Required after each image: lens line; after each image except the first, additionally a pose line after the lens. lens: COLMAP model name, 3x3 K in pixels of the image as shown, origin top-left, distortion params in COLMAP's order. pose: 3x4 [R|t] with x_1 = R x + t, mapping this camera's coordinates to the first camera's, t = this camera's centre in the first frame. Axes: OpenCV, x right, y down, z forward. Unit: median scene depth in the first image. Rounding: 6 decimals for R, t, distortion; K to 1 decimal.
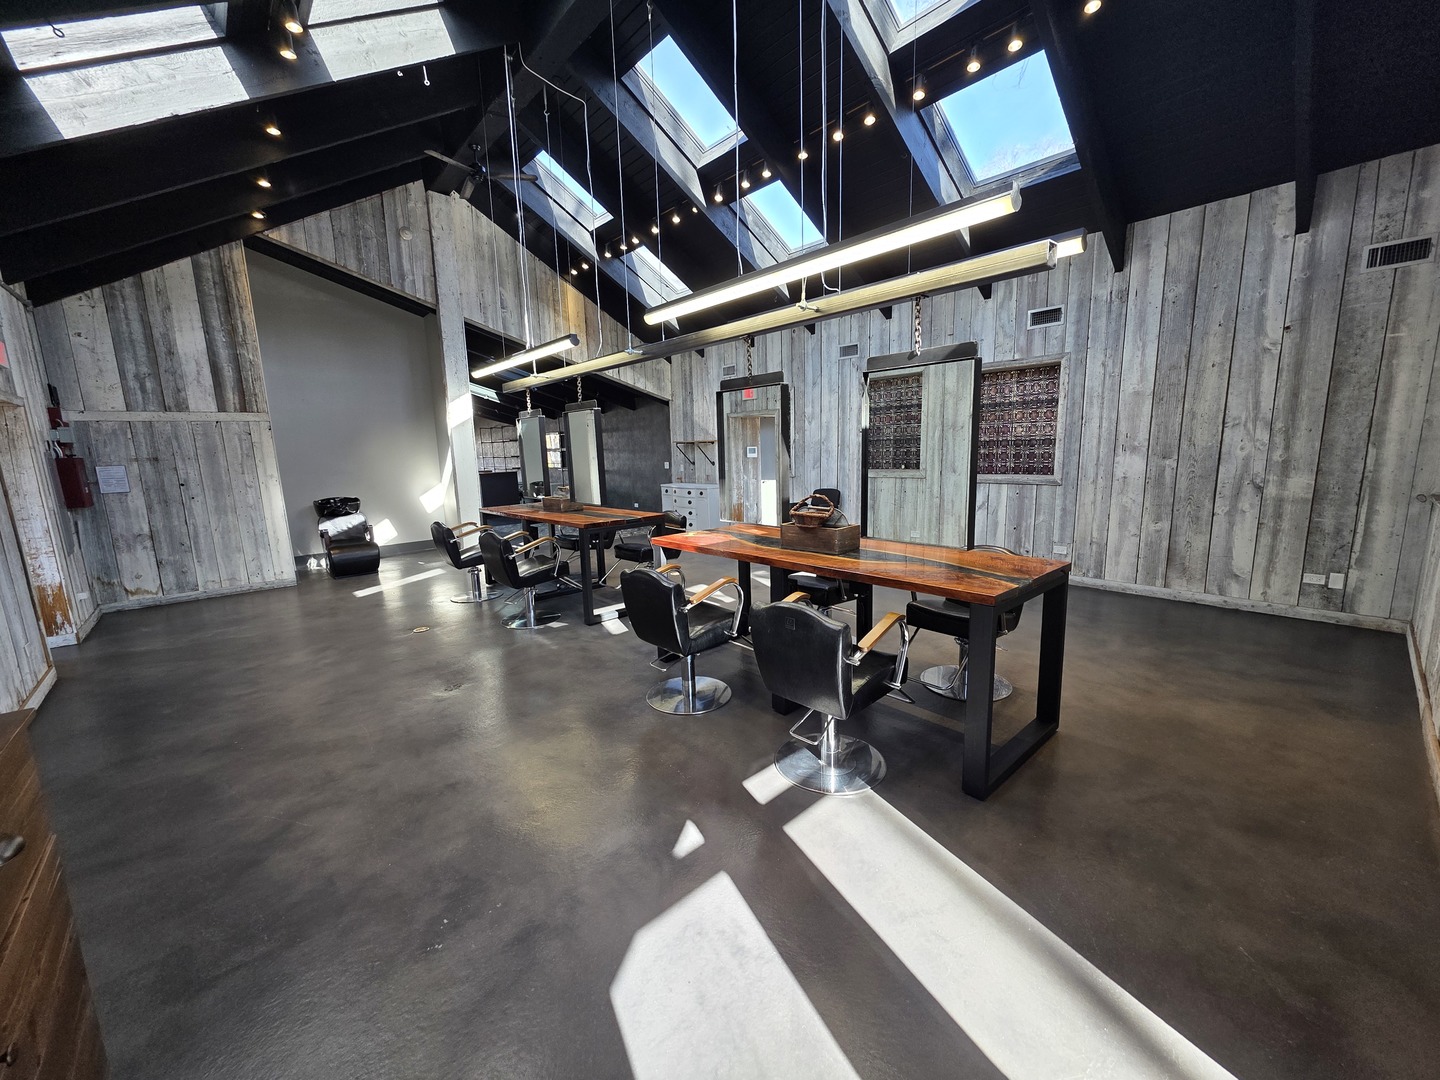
lens RADIAL K [[574.1, 0, 710.1], [0, 574.1, 548.7], [0, 0, 1]] dist [0.003012, 0.000227]
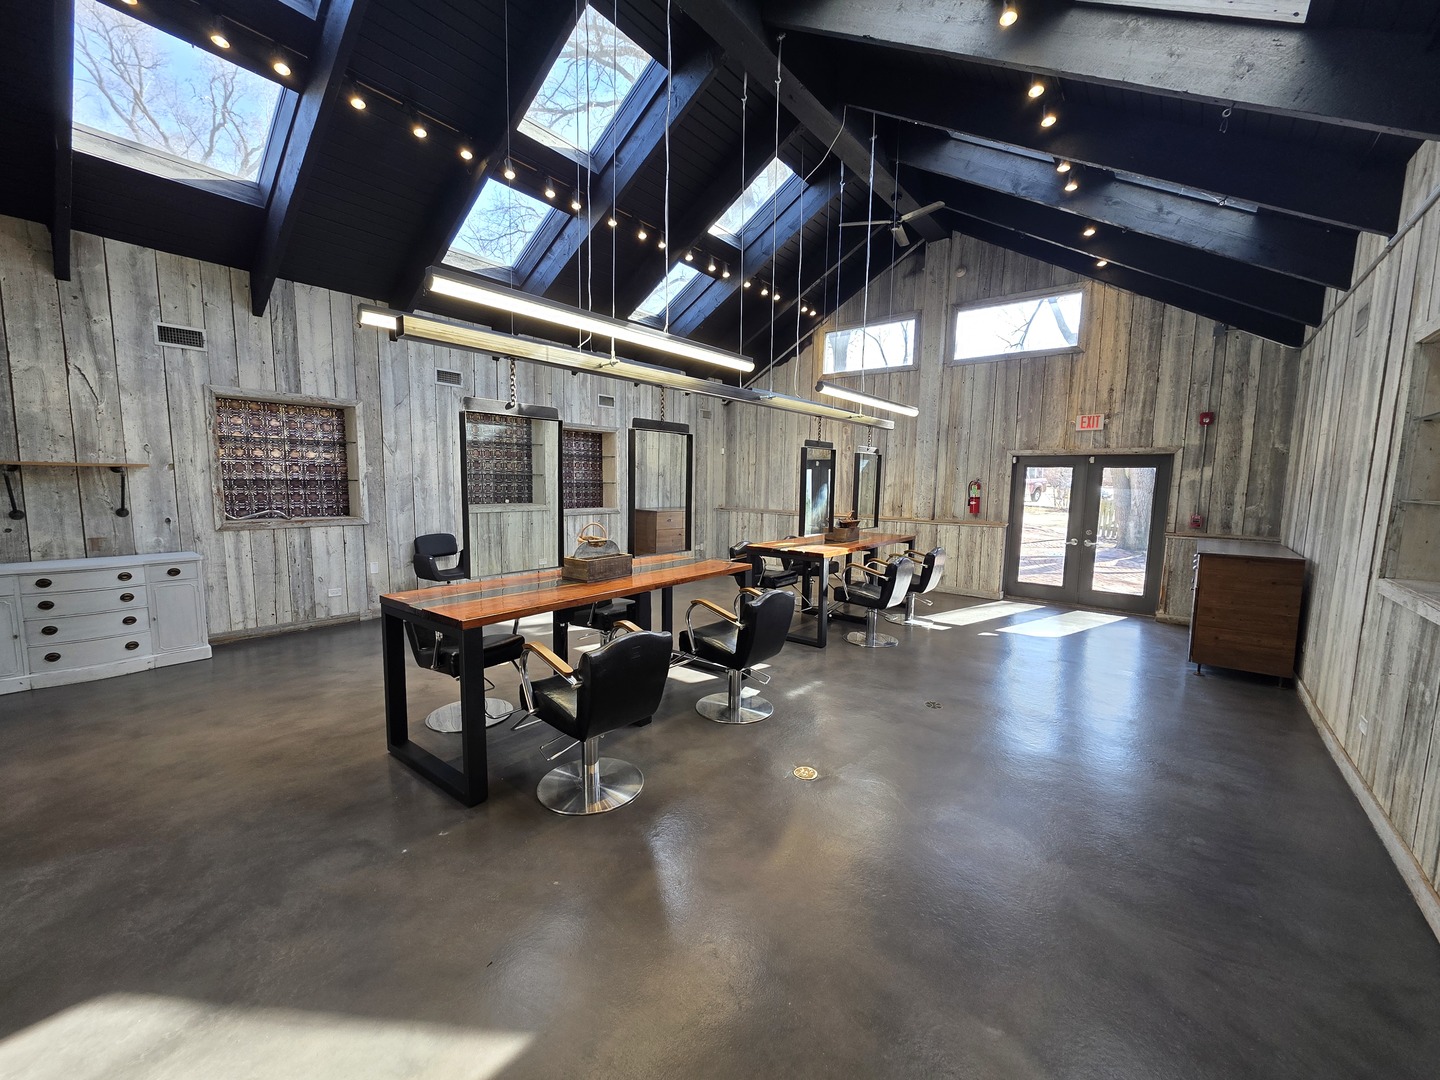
lens RADIAL K [[574.1, 0, 708.5], [0, 574.1, 538.4], [0, 0, 1]] dist [0.003012, 0.000227]
pose [[-0.159967, -0.075424, 0.984237, -0.835403], [0.162921, 0.981385, 0.101685, -0.147498], [-0.973585, 0.176620, -0.144701, 0.915709]]
